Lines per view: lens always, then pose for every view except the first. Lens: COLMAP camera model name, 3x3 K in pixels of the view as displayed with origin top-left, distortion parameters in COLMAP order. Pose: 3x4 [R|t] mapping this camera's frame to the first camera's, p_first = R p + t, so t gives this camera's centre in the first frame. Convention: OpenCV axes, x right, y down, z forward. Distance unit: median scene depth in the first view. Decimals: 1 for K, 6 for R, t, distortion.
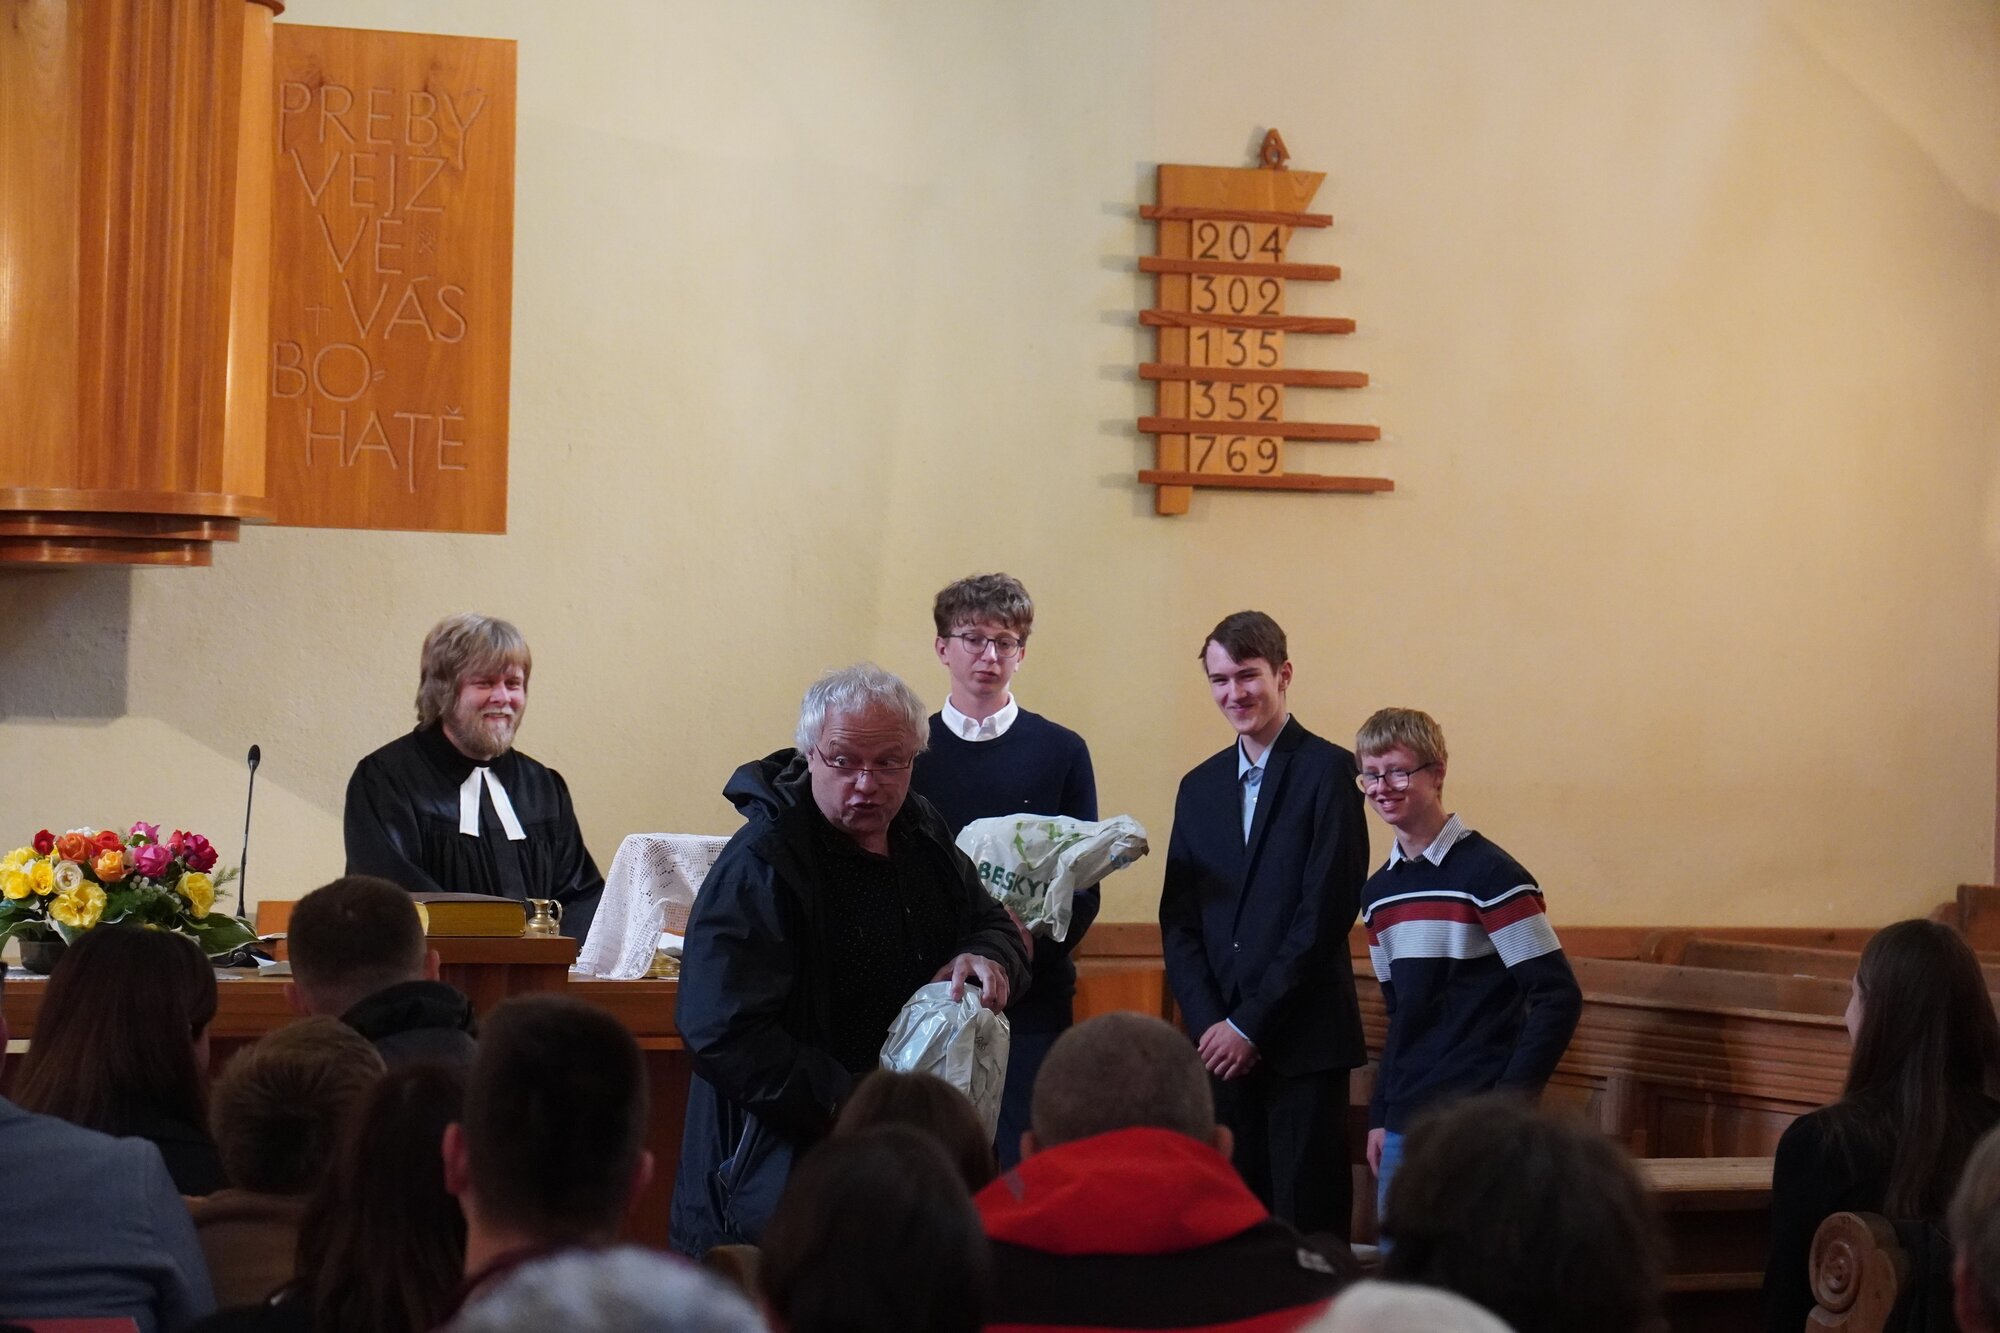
lens RADIAL K [[5860.1, 0, 1000.0], [0, 5860.1, 666.5], [0, 0, 1]] dist [-0.055391, 0.431165]
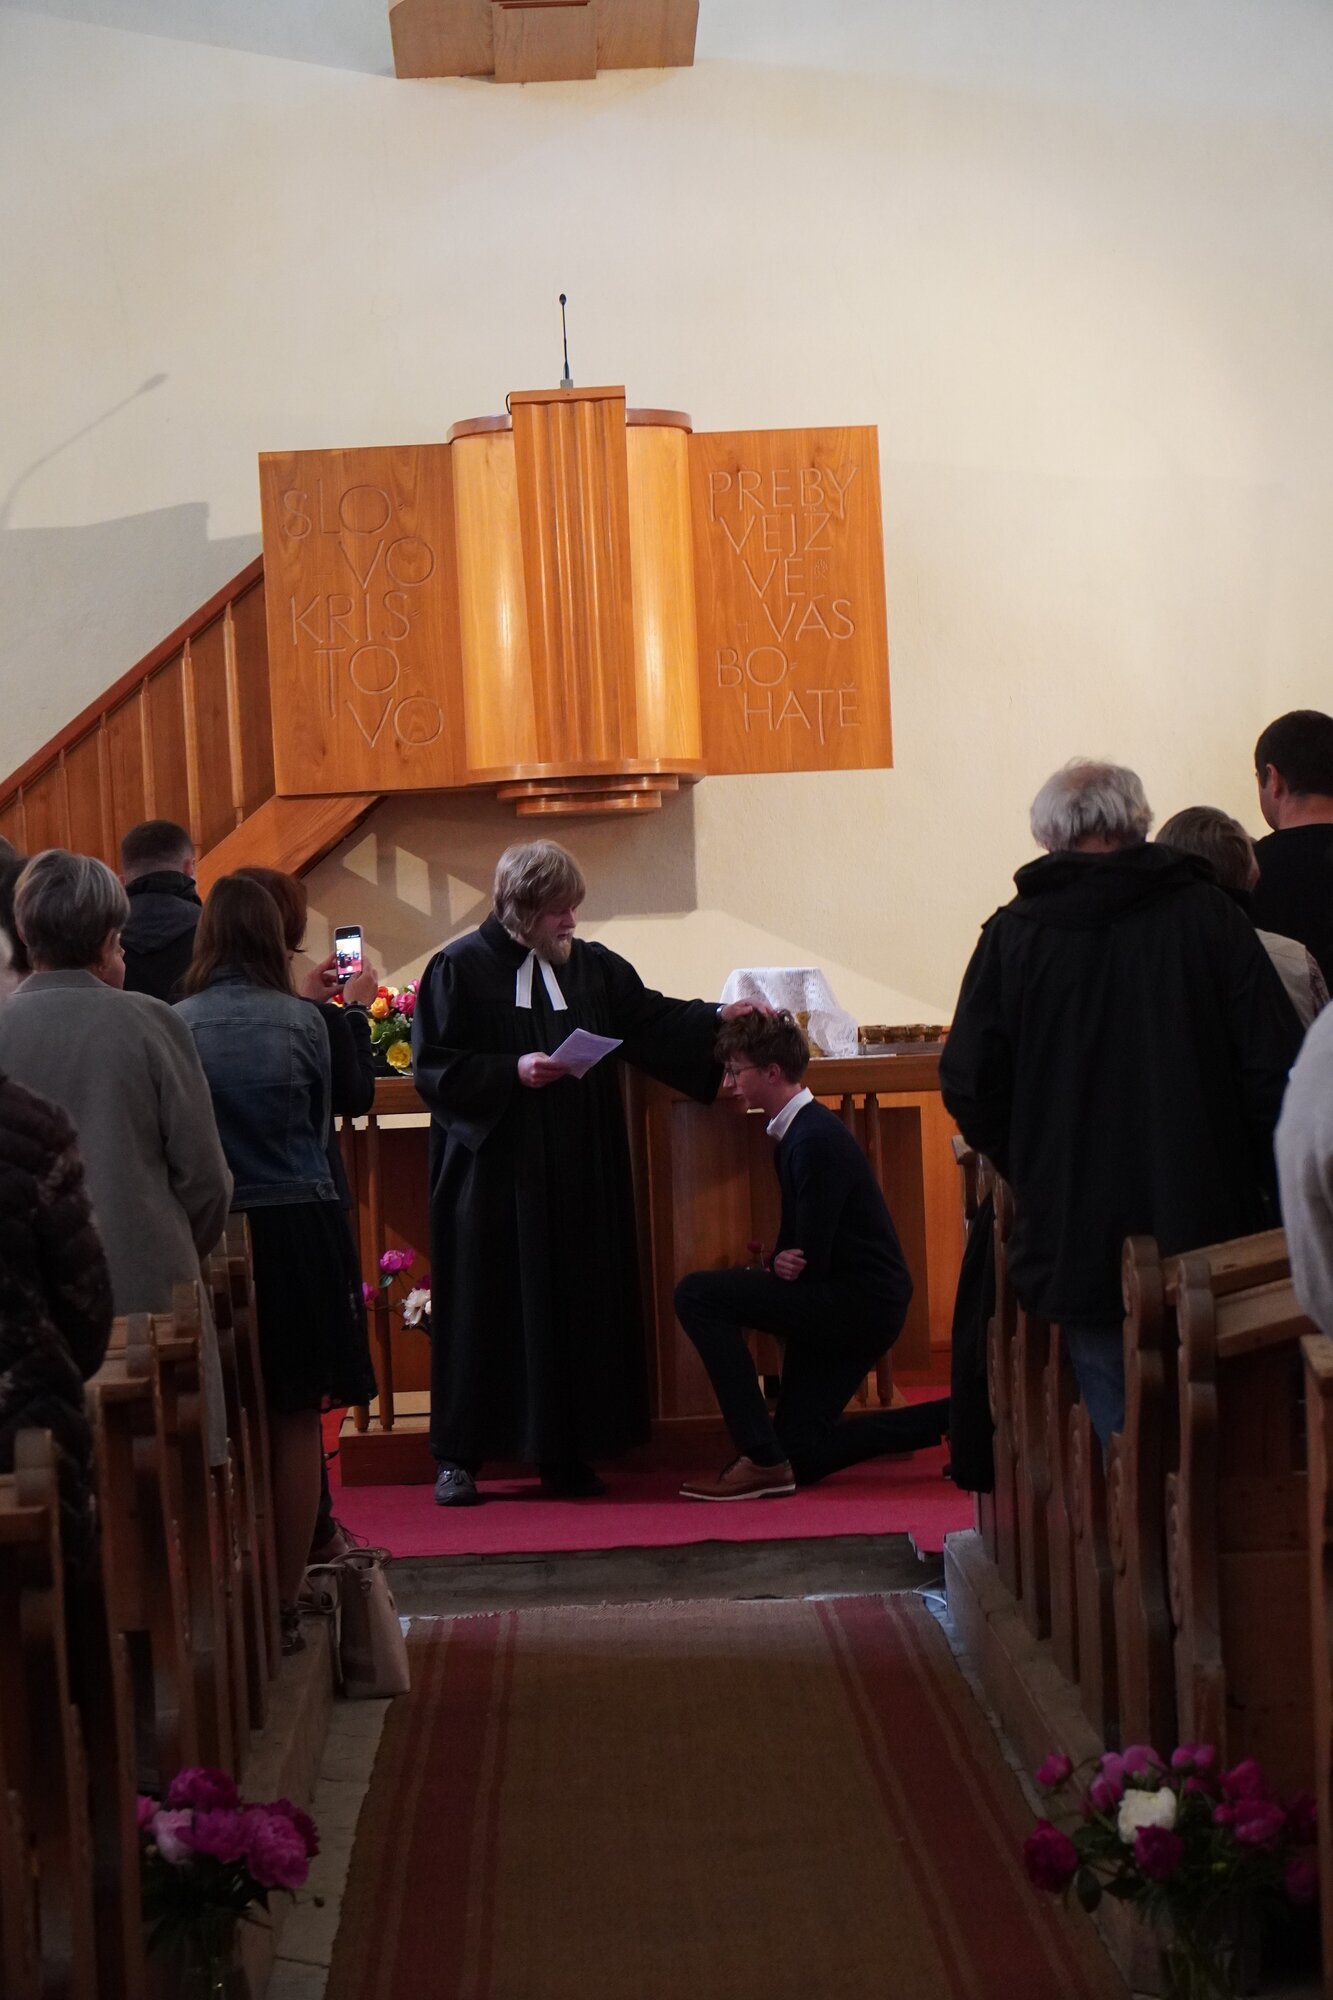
lens RADIAL K [[5860.1, 0, 666.5], [0, 5860.1, 1000.0], [0, 0, 1]] dist [-0.055391, 0.431165]
pose [[0.911201, -0.057071, -0.407990, 0.401169], [0.066440, 0.997751, 0.008818, 0.015994], [0.406570, -0.035142, 0.912944, -0.303728]]
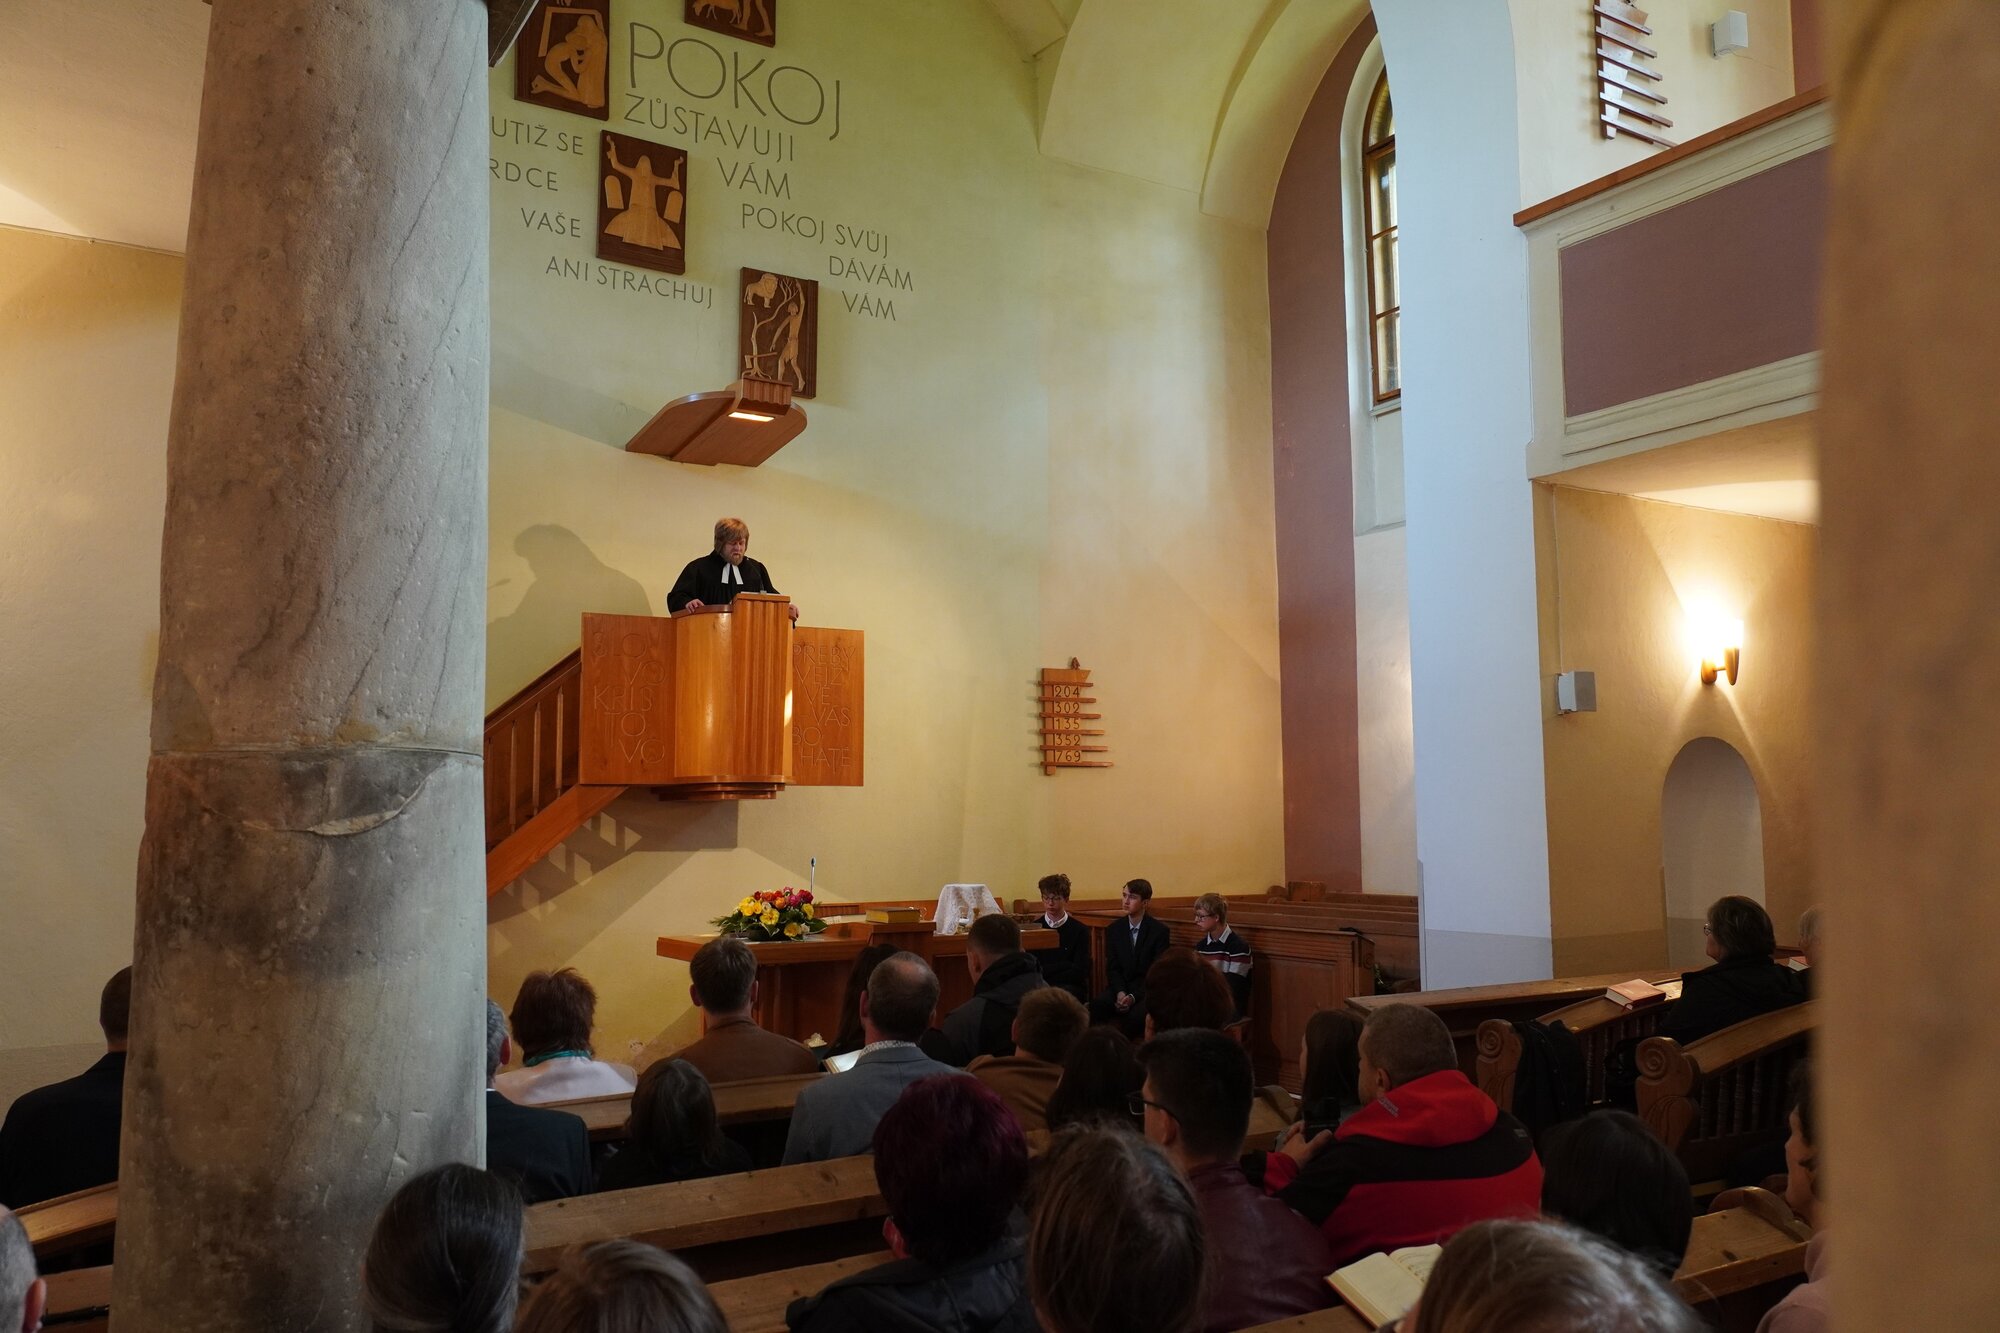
lens RADIAL K [[1512.5, 0, 1000.0], [0, 1512.5, 666.5], [0, 0, 1]] dist [-0.000237, 0.000429]
pose [[0.995147, -0.018758, 0.096600, -0.079062], [0.028224, 0.994827, -0.097579, -0.004587], [-0.094270, 0.099832, 0.990529, 0.160883]]
